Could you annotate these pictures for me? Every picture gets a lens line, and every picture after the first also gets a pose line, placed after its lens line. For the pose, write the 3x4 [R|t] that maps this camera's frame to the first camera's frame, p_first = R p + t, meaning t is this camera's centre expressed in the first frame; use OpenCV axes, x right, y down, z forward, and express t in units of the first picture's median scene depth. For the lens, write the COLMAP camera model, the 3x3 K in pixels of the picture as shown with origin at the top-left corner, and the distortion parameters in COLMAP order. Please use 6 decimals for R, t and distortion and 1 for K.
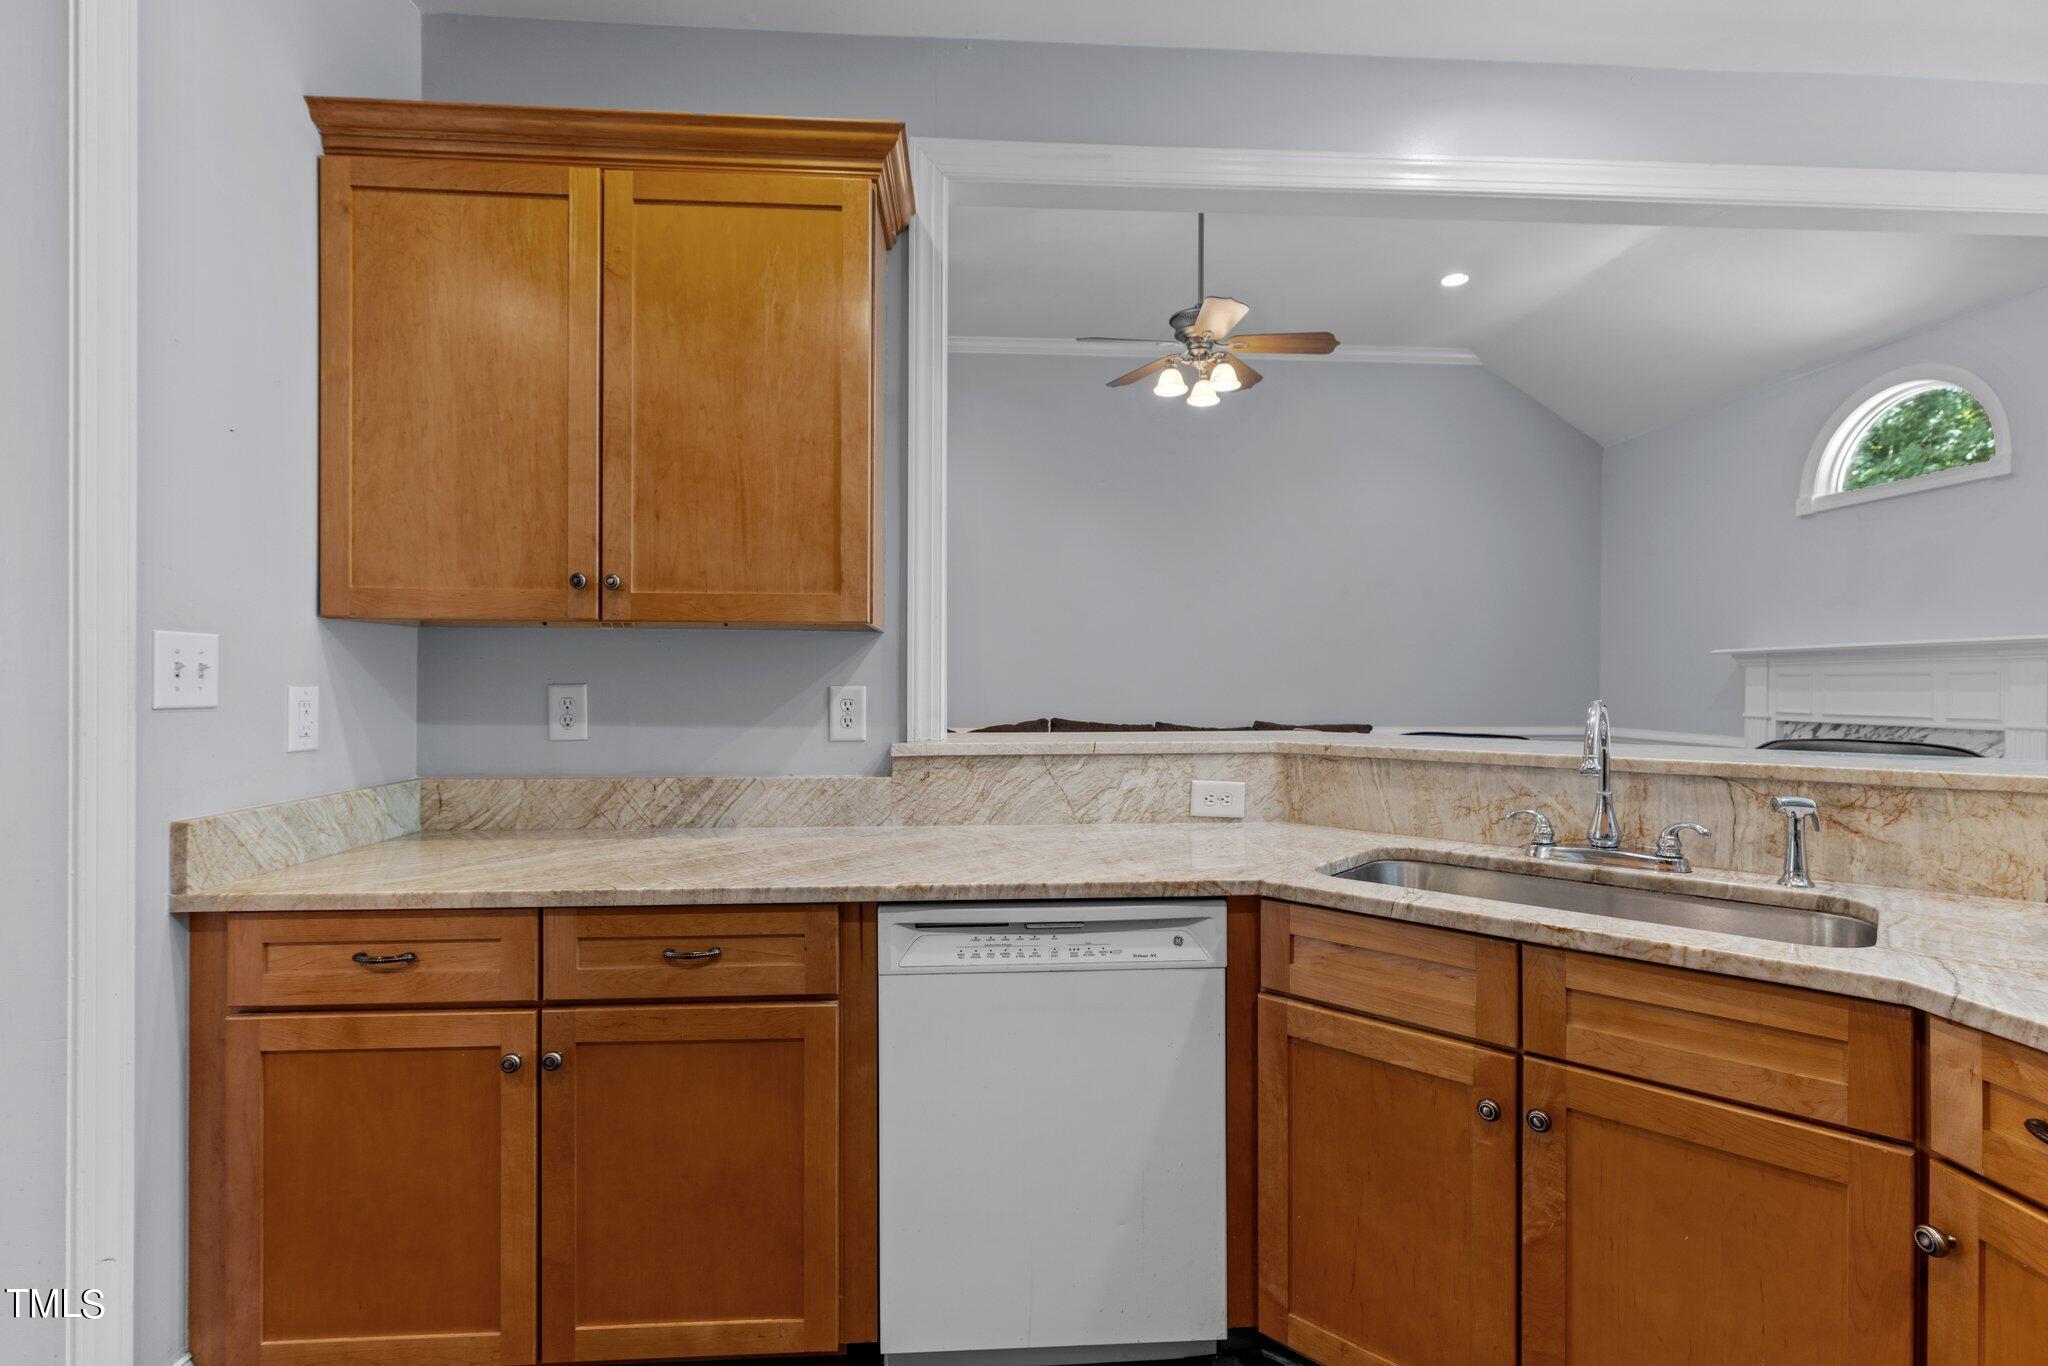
lens RADIAL K [[951.1, 0, 1024.0], [0, 951.1, 683.0], [0, 0, 1]] dist [0.009154, -0.000973]
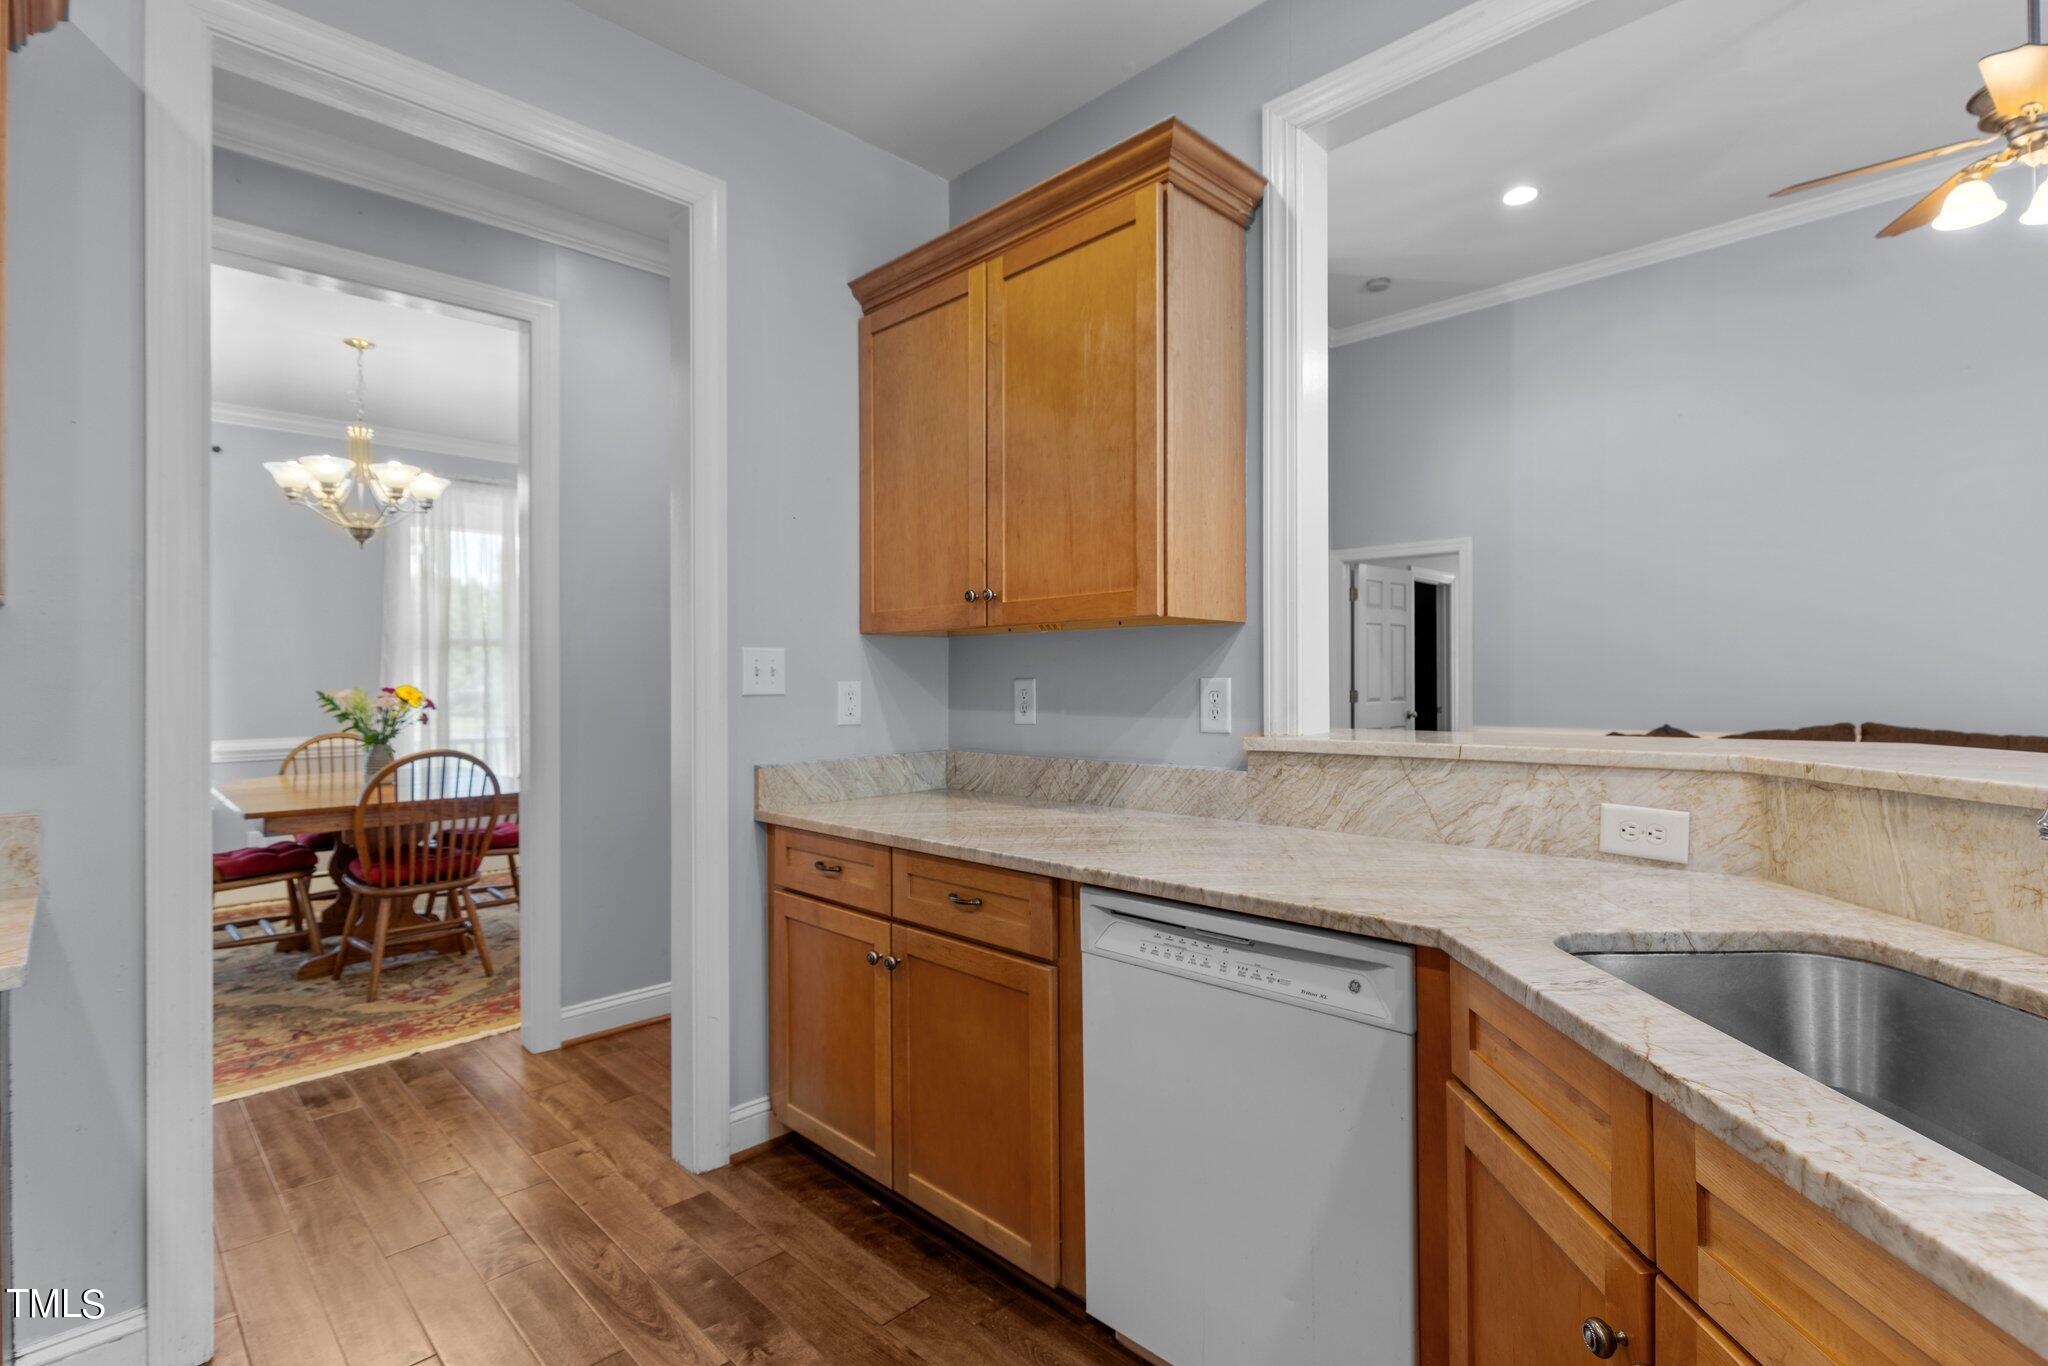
lens RADIAL K [[961.1, 0, 1024.2], [0, 961.1, 674.7], [0, 0, 1]] dist [0.000876, -0.000427]
pose [[0.660849, -0.011634, -0.750428, 0.518694], [0.008579, 0.999932, -0.007947, 0.007107], [0.750469, -0.001187, 0.660904, 0.212483]]
